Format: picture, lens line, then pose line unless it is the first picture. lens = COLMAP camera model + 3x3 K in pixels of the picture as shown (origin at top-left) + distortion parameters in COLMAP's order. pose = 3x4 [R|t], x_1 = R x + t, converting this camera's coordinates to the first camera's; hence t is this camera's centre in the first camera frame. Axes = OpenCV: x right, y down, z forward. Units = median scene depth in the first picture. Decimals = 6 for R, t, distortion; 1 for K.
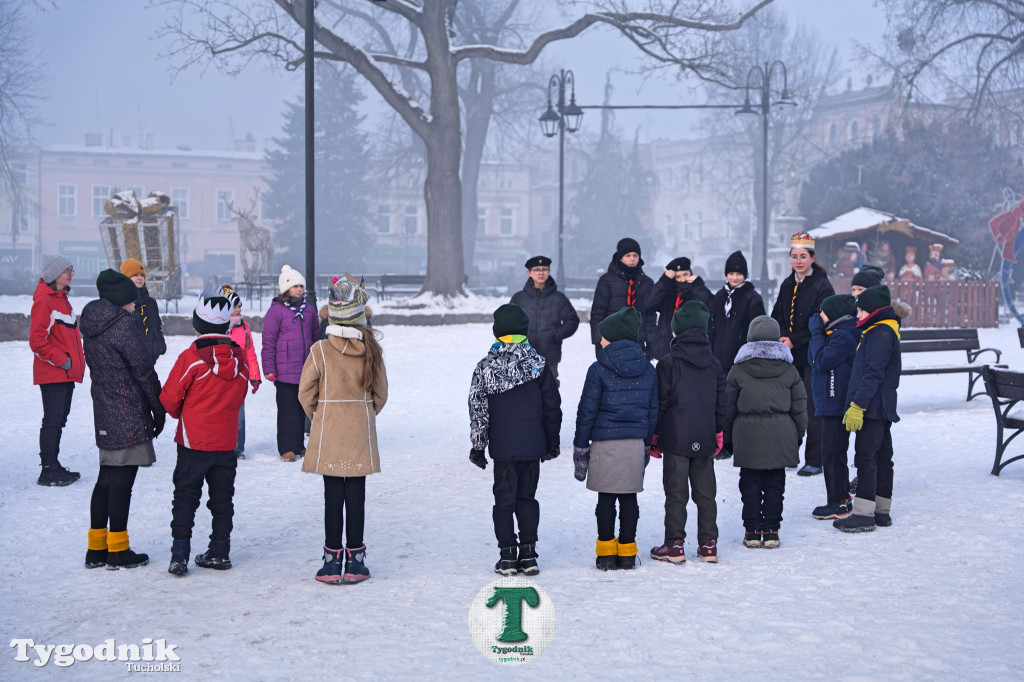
lens RADIAL K [[1987.6, 0, 512.0], [0, 1987.6, 341.0], [0, 0, 1]] dist [0.024208, 0.299994]
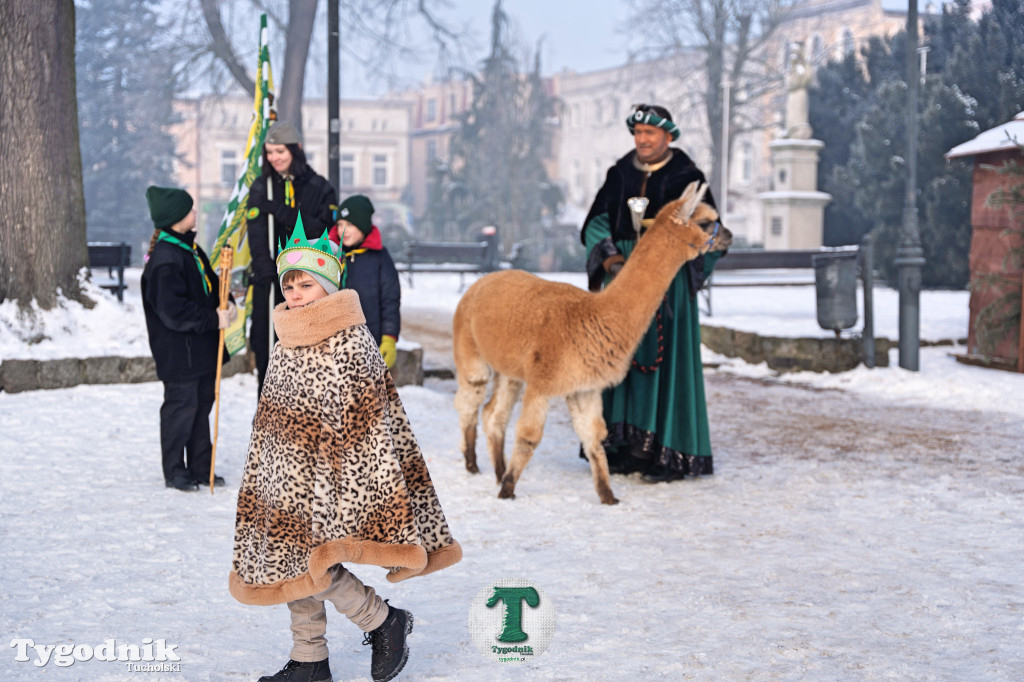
lens RADIAL K [[1987.6, 0, 512.0], [0, 1987.6, 341.0], [0, 0, 1]] dist [0.024208, 0.299994]
pose [[0.998675, -0.006776, 0.051021, 0.028711], [0.005704, 0.999760, 0.021134, -0.019014], [-0.051152, -0.020815, 0.998474, 0.525835]]
